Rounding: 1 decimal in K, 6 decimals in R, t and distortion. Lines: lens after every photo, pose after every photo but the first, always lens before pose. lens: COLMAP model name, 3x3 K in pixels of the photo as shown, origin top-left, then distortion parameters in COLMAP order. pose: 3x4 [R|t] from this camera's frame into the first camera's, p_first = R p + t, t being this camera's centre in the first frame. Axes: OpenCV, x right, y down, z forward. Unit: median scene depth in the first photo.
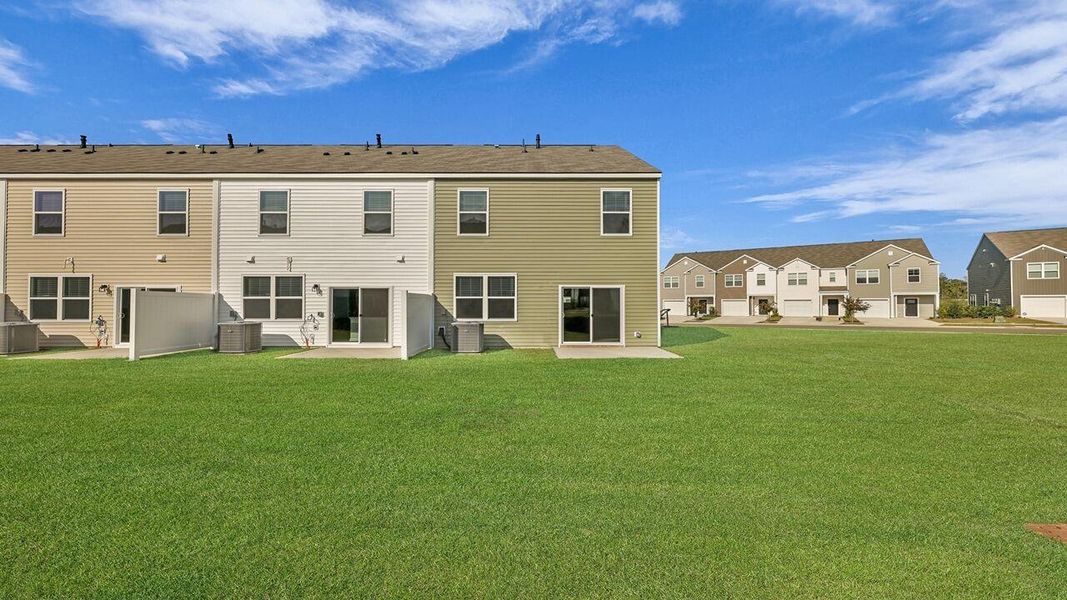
lens RADIAL K [[426.6, 0, 531.8], [0, 426.6, 290.7], [0, 0, 1]] dist [-0.000619, -0.000010]
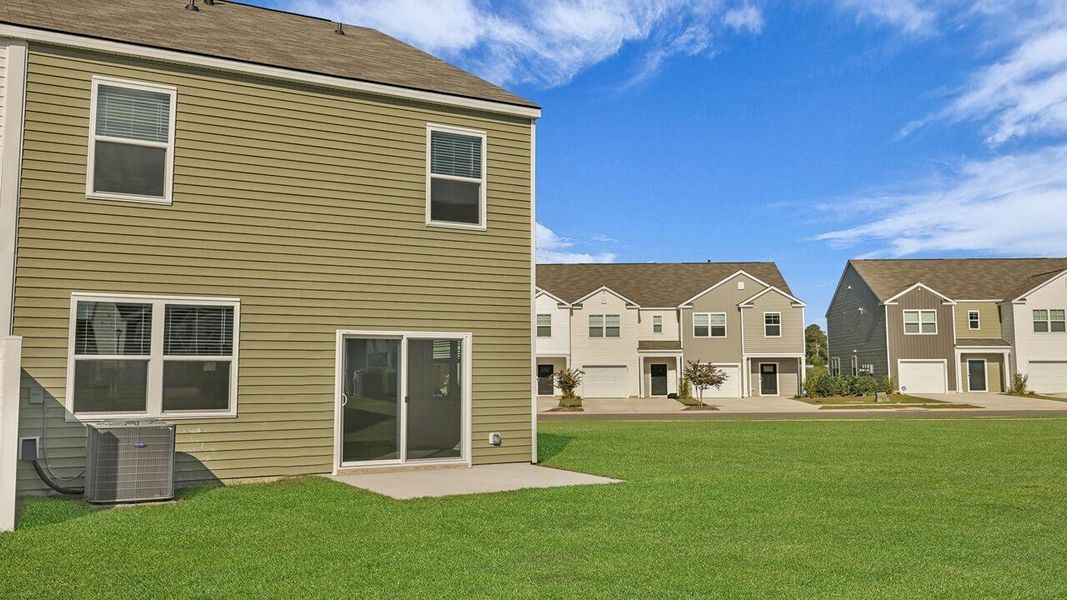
lens RADIAL K [[982.0, 0, 511.7], [0, 982.0, 255.4], [0, 0, 1]] dist [0.002495, 0.000100]
pose [[0.856860, 0.059504, 0.512103, -0.125322], [-0.013254, 0.995531, -0.093499, 0.000962], [-0.515378, 0.073328, 0.853820, 0.019911]]
